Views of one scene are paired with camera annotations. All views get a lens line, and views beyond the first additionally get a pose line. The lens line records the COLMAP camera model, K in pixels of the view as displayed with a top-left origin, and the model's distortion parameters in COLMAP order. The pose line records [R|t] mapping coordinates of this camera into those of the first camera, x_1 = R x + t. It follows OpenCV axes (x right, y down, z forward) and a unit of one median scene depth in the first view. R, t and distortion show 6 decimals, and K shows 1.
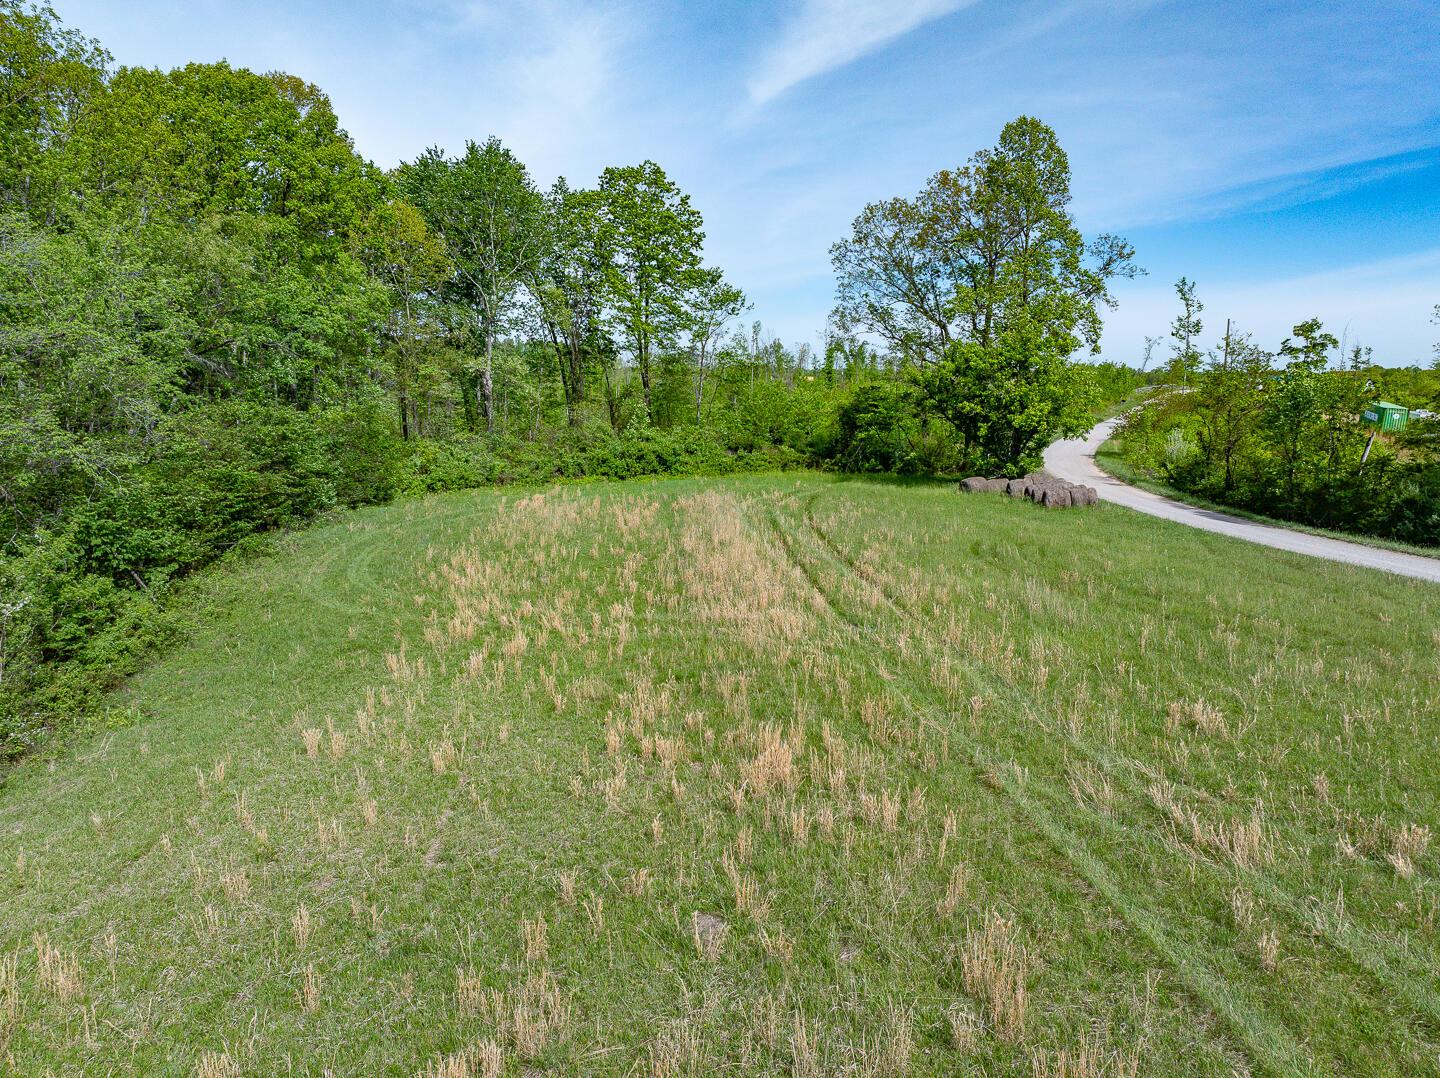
lens RADIAL K [[1014.0, 0, 720.0], [0, 1014.0, 539.0], [0, 0, 1]] dist [-0.001765, -0.000727]
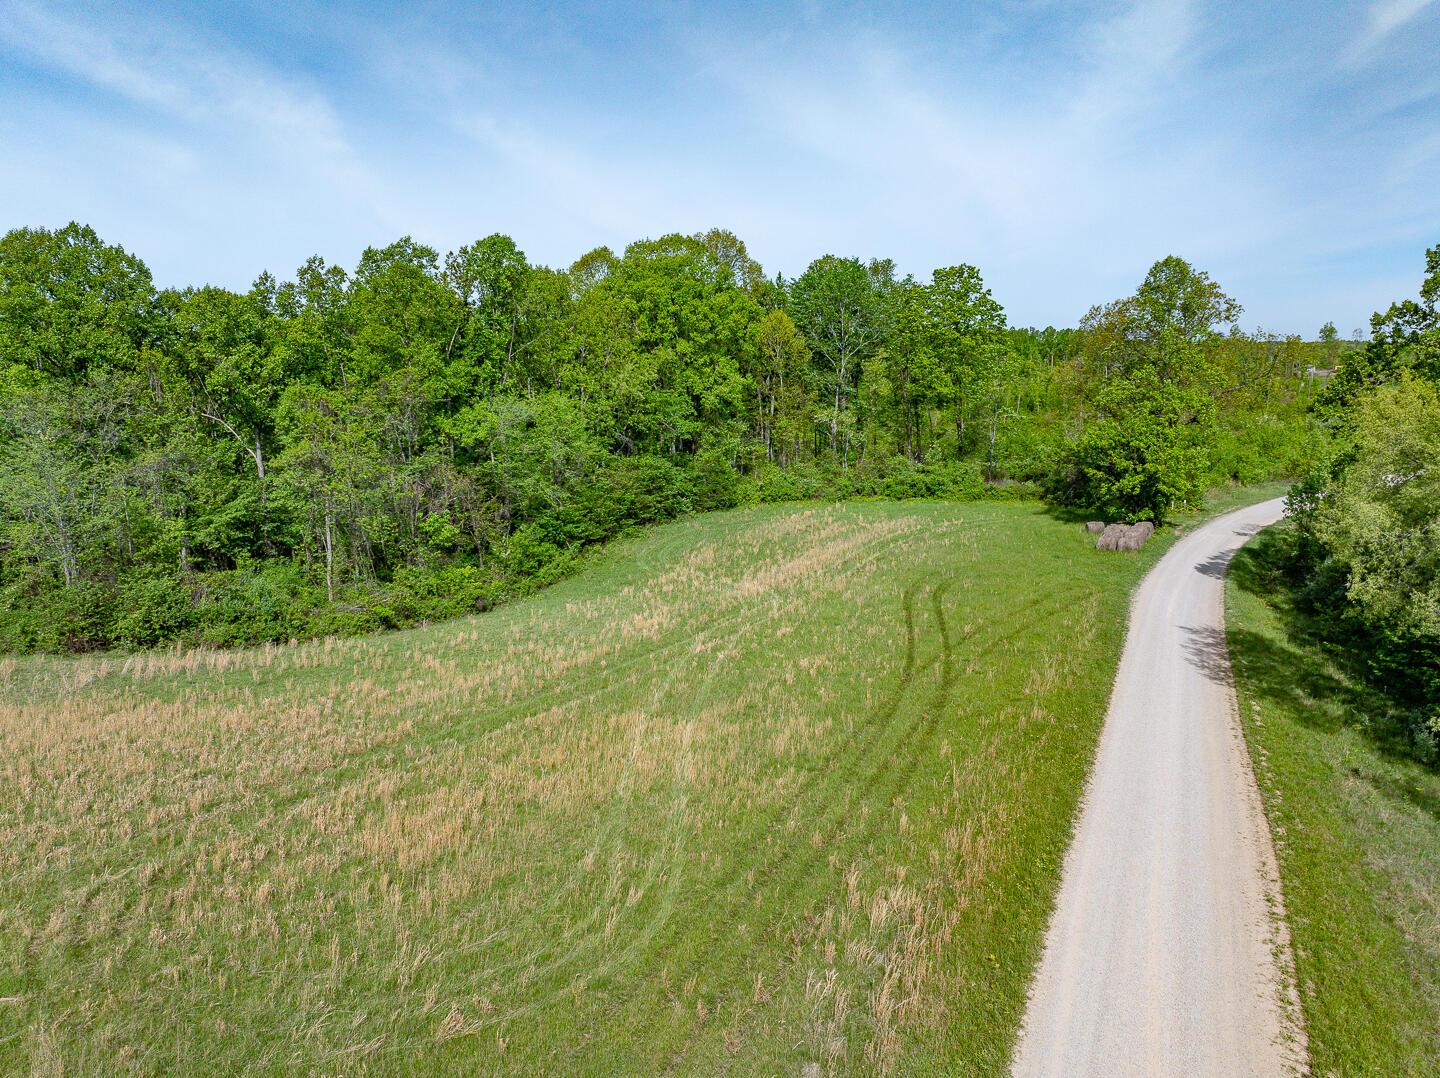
lens RADIAL K [[1014.0, 0, 720.0], [0, 1014.0, 539.0], [0, 0, 1]] dist [-0.001765, -0.000727]
pose [[0.865036, 0.086651, -0.494170, 0.506577], [-0.074293, 0.996237, 0.044637, -0.060648], [0.496178, -0.001900, 0.868218, -0.491282]]
